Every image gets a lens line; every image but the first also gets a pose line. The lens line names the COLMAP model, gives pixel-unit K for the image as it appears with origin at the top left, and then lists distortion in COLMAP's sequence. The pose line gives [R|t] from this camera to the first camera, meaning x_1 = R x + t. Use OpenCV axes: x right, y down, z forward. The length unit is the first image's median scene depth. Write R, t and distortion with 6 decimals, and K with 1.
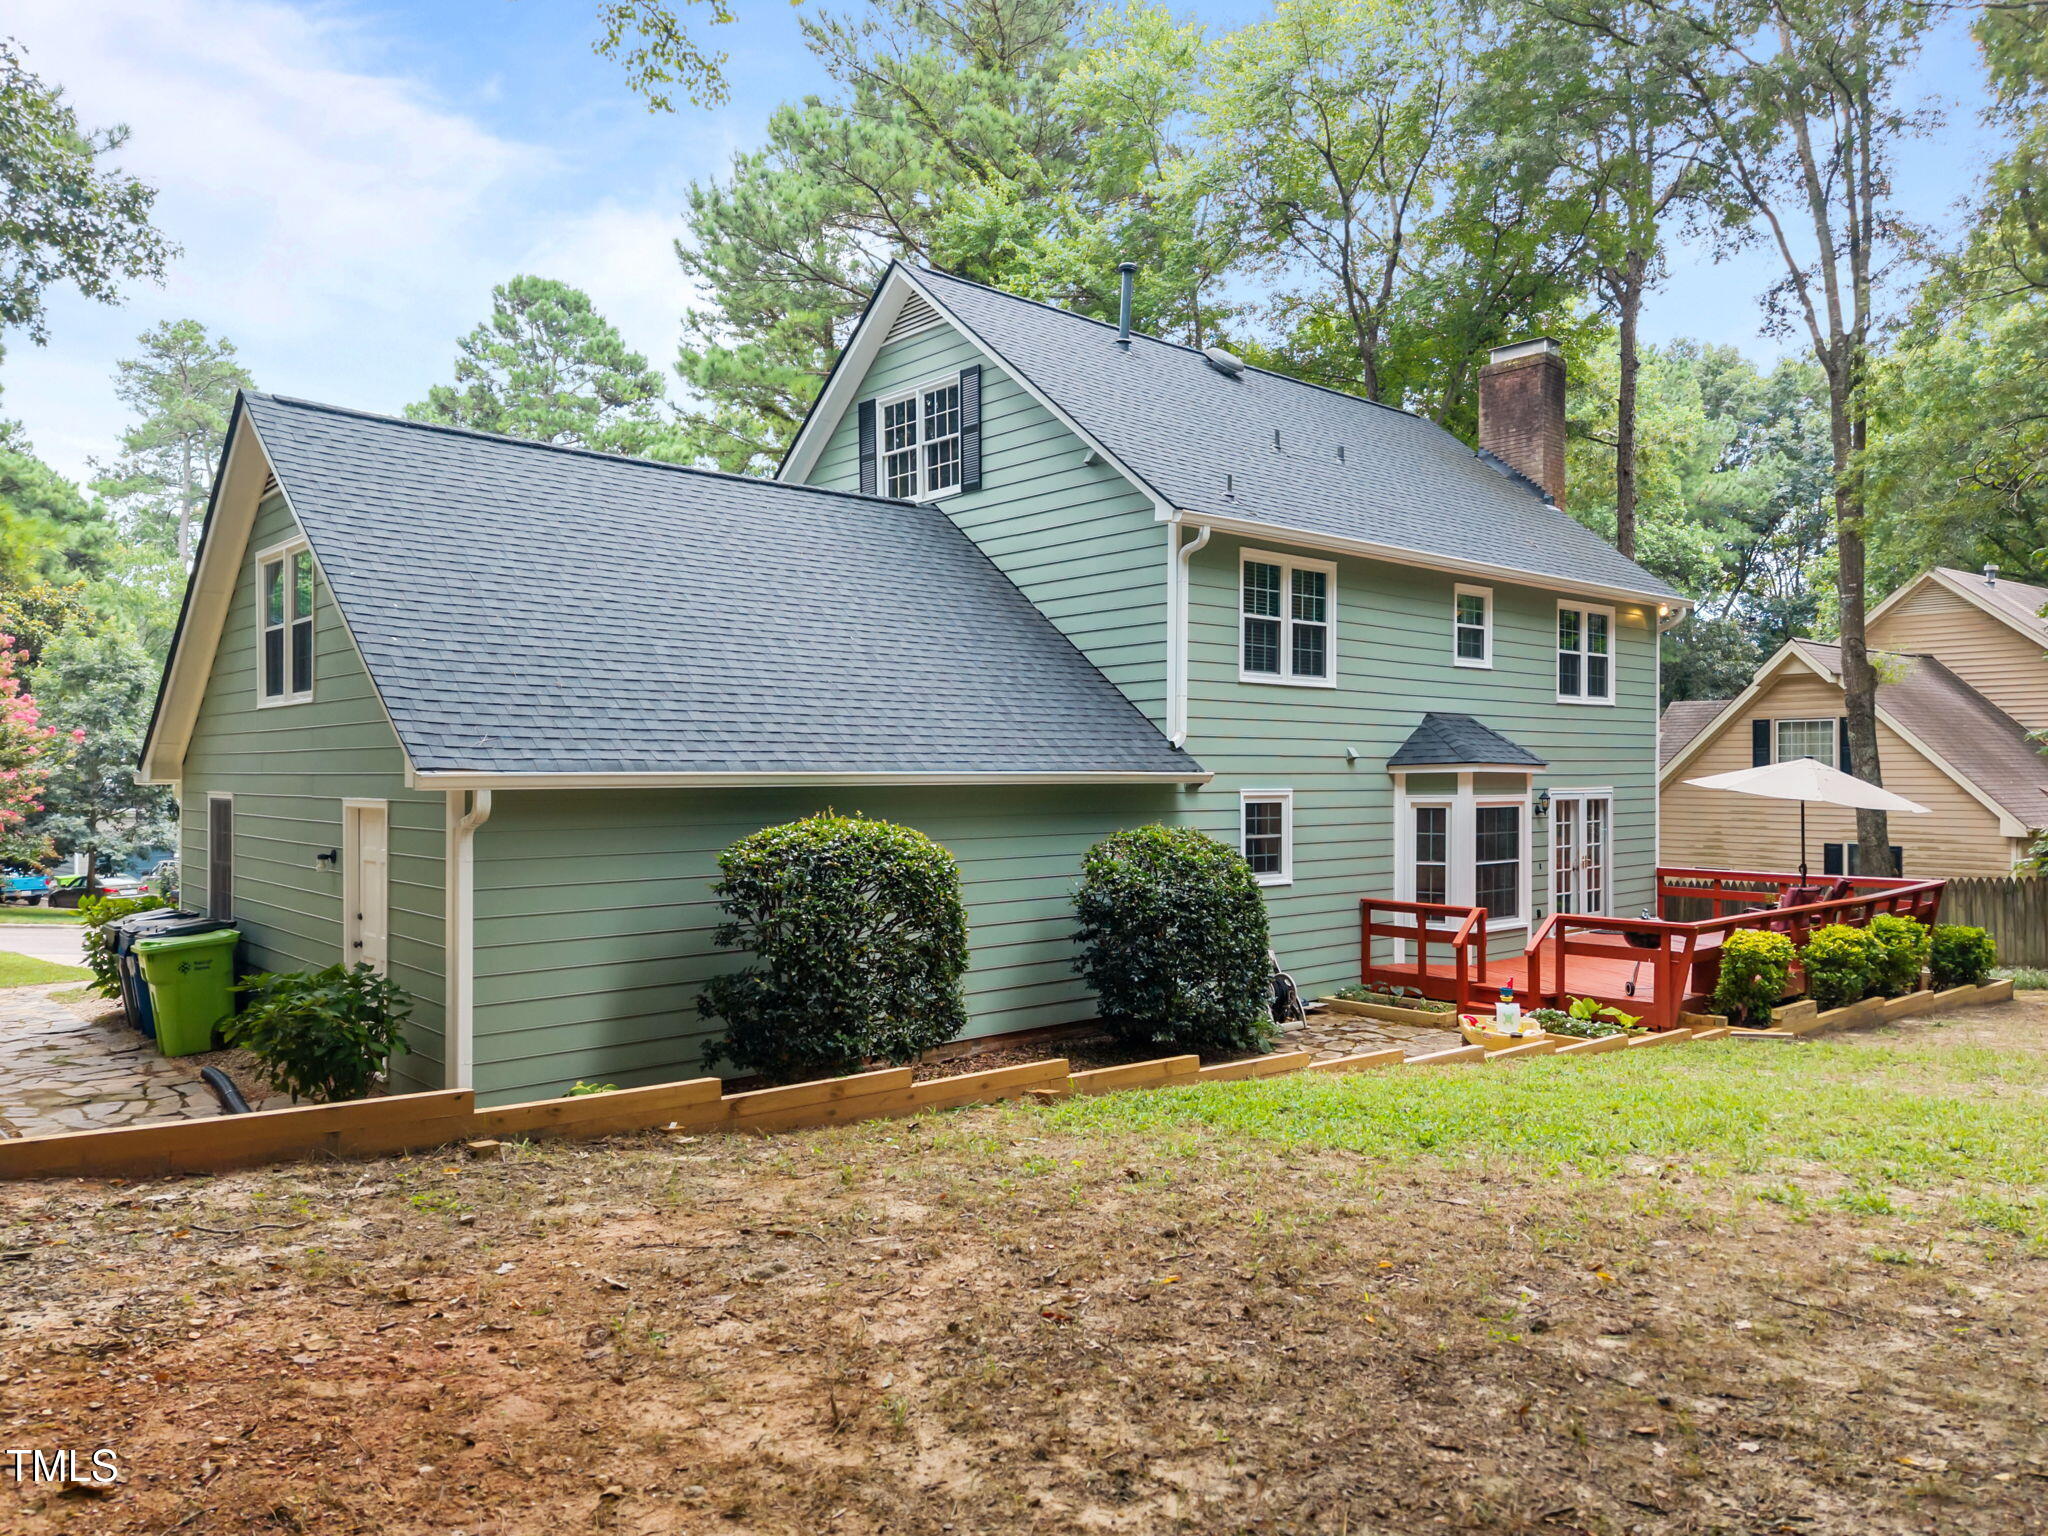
lens RADIAL K [[1388.2, 0, 1013.1], [0, 1388.2, 769.2], [0, 0, 1]] dist [0.012589, -0.000029]
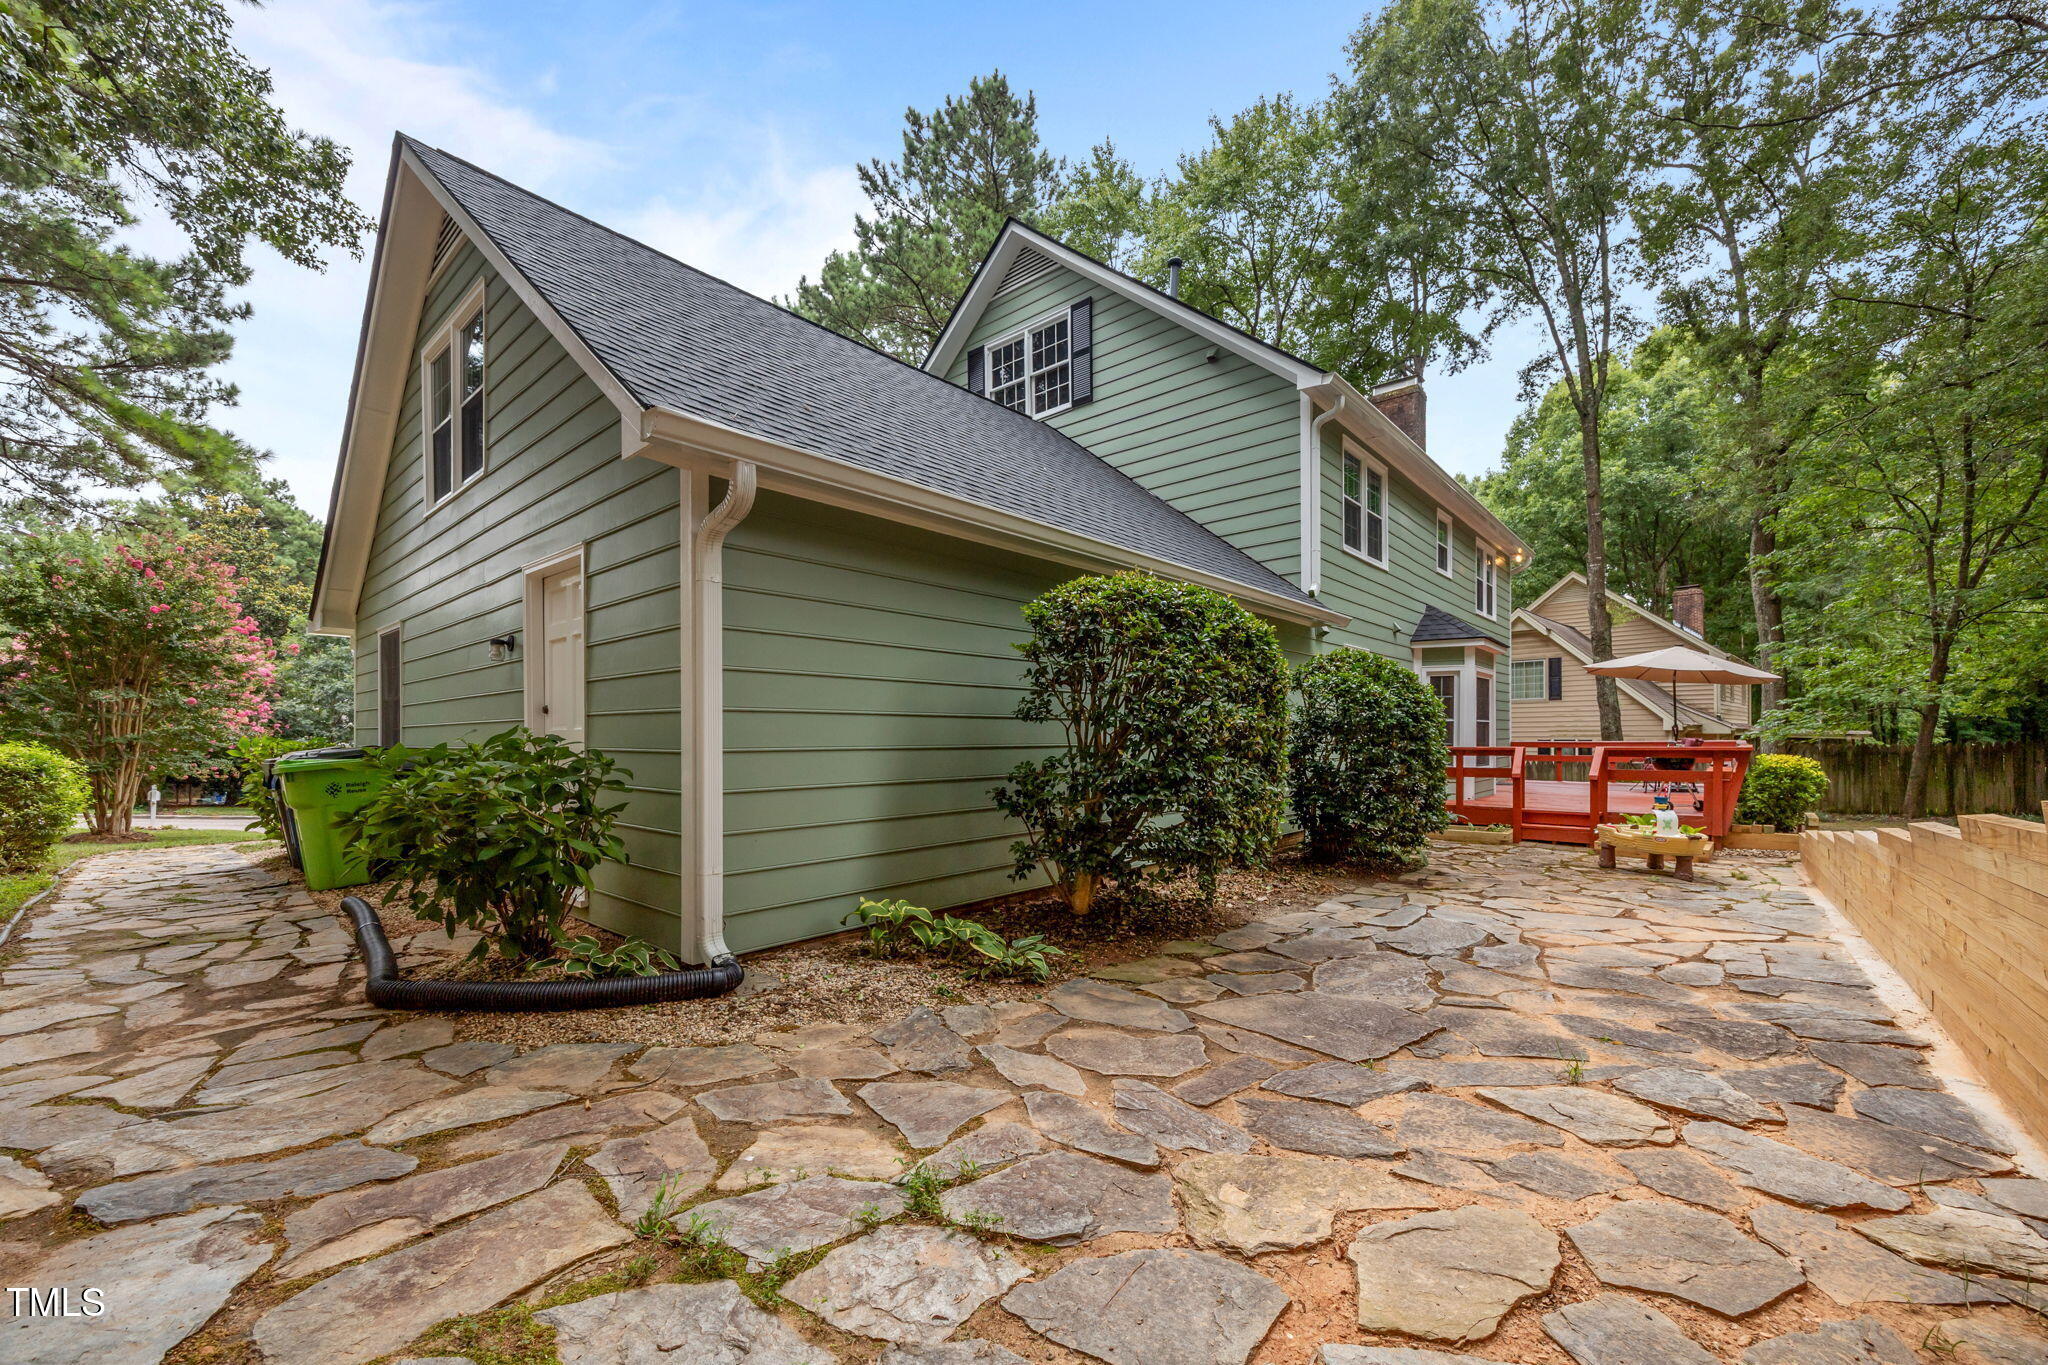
lens RADIAL K [[801.3, 0, 1020.8], [0, 801.3, 735.7], [0, 0, 1]] dist [0.002162, 0.000406]
pose [[0.993871, -0.004239, 0.110464, -0.153870], [0.003944, 0.999988, 0.002890, 0.076819], [-0.110474, -0.002437, 0.993876, 0.315983]]
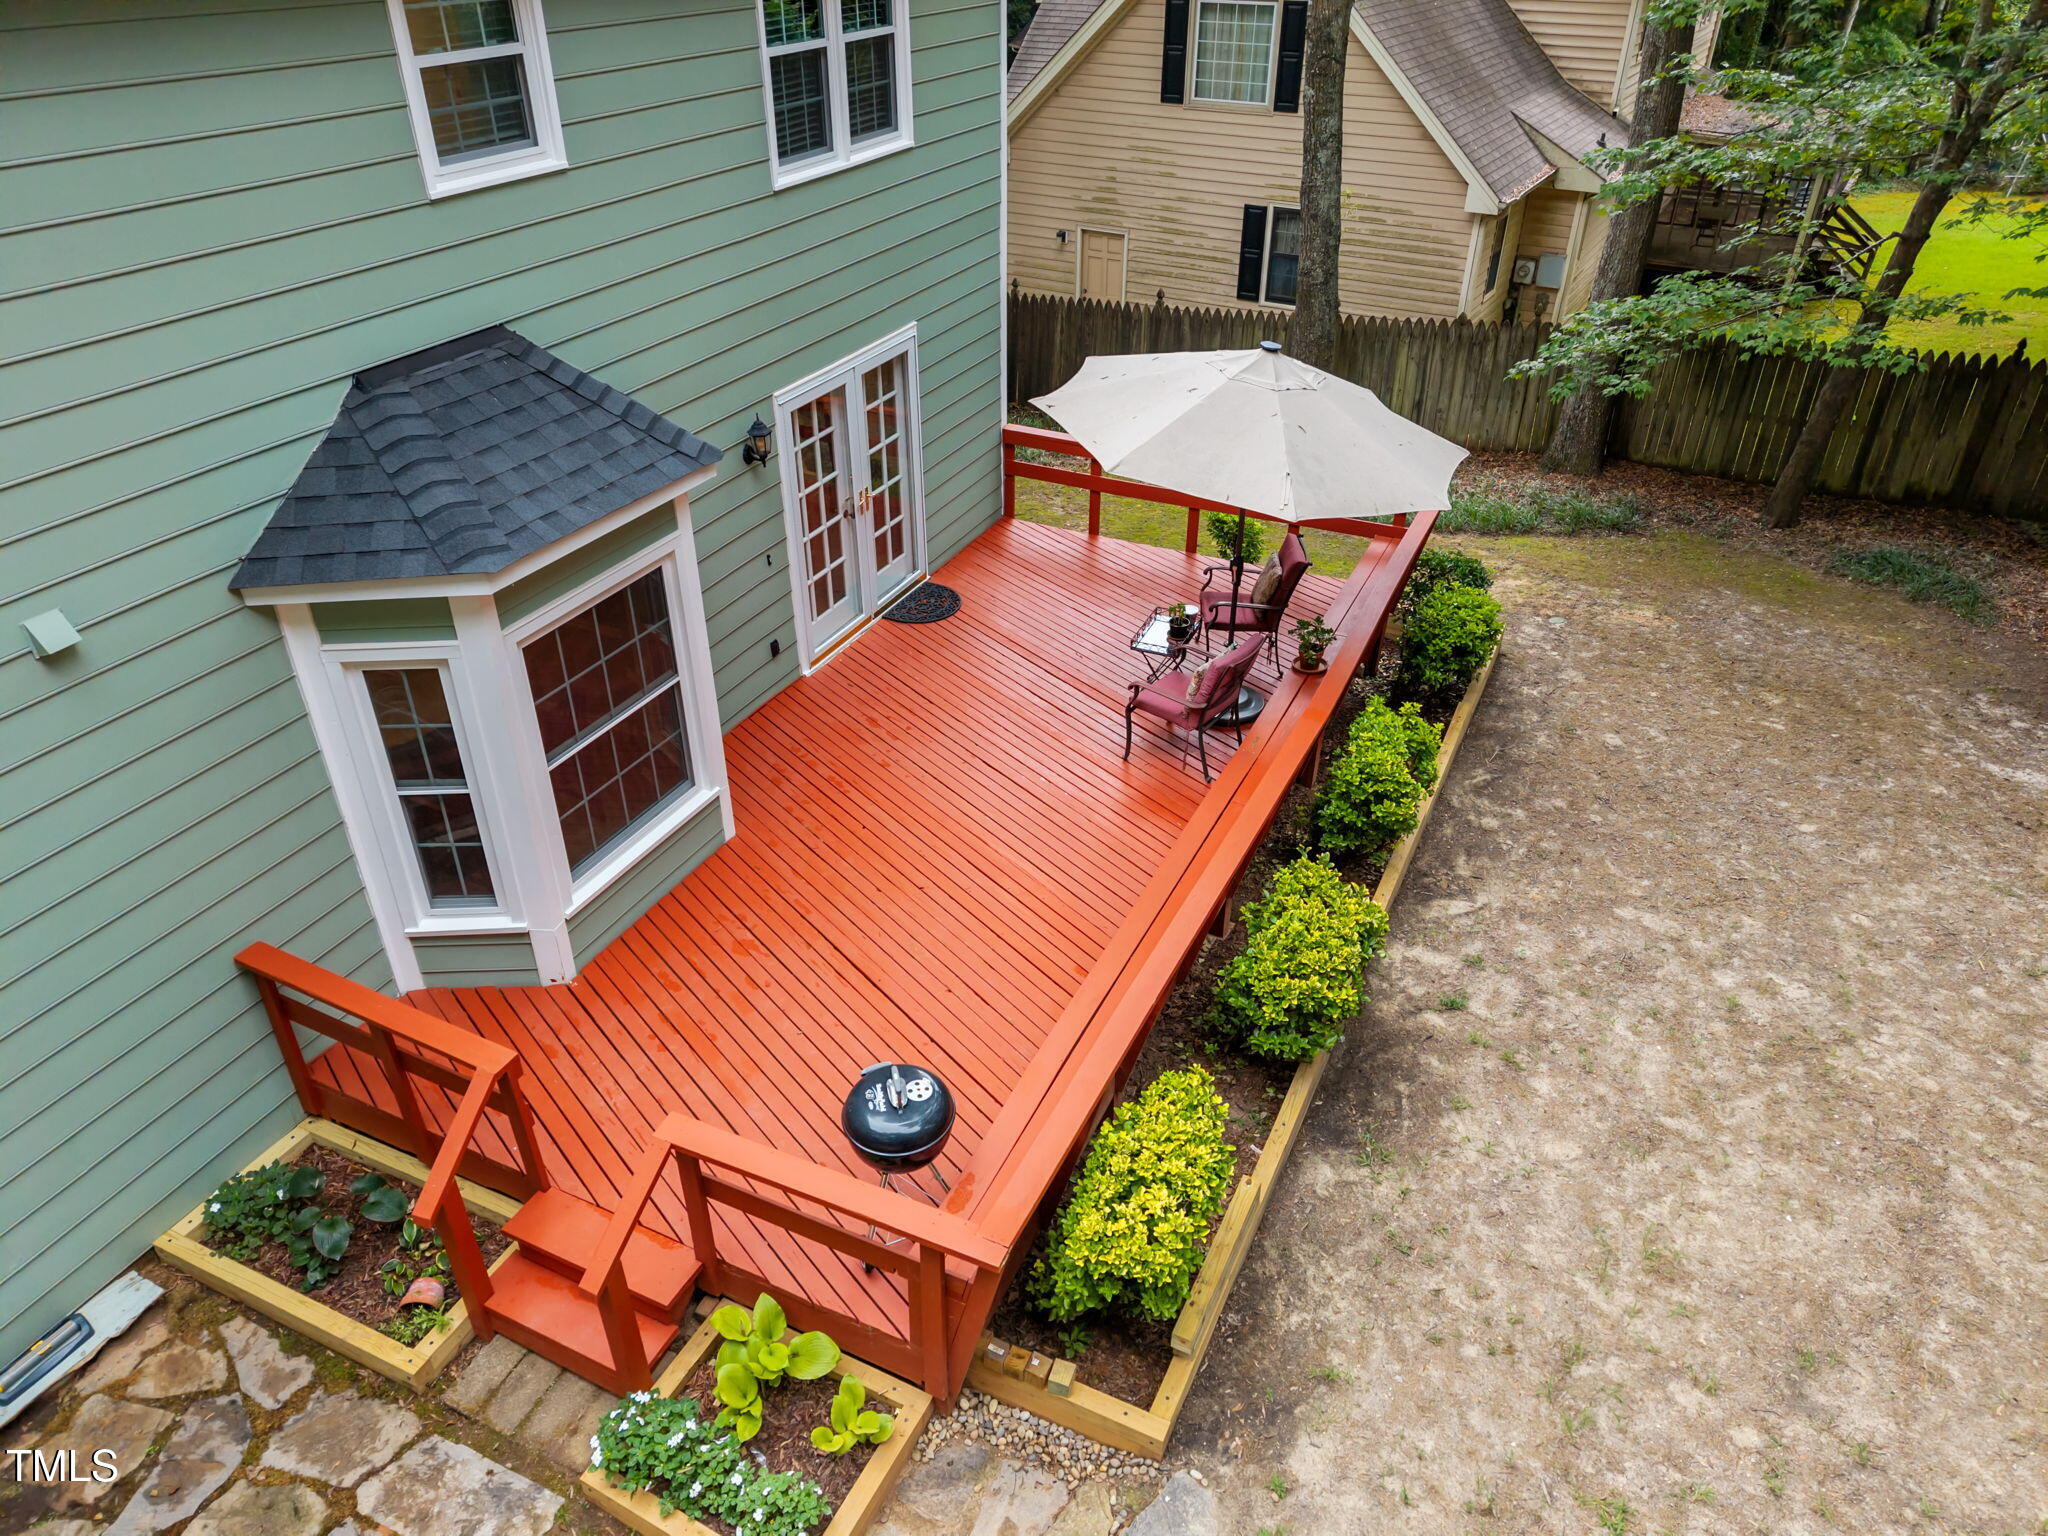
lens RADIAL K [[1388.2, 0, 1031.6], [0, 1388.2, 769.8], [0, 0, 1]] dist [0.012589, -0.000029]
pose [[0.916488, -0.214884, 0.337452, 0.318163], [-0.004640, 0.837735, 0.546057, -0.151950], [-0.400035, -0.502021, 0.766777, 0.620095]]
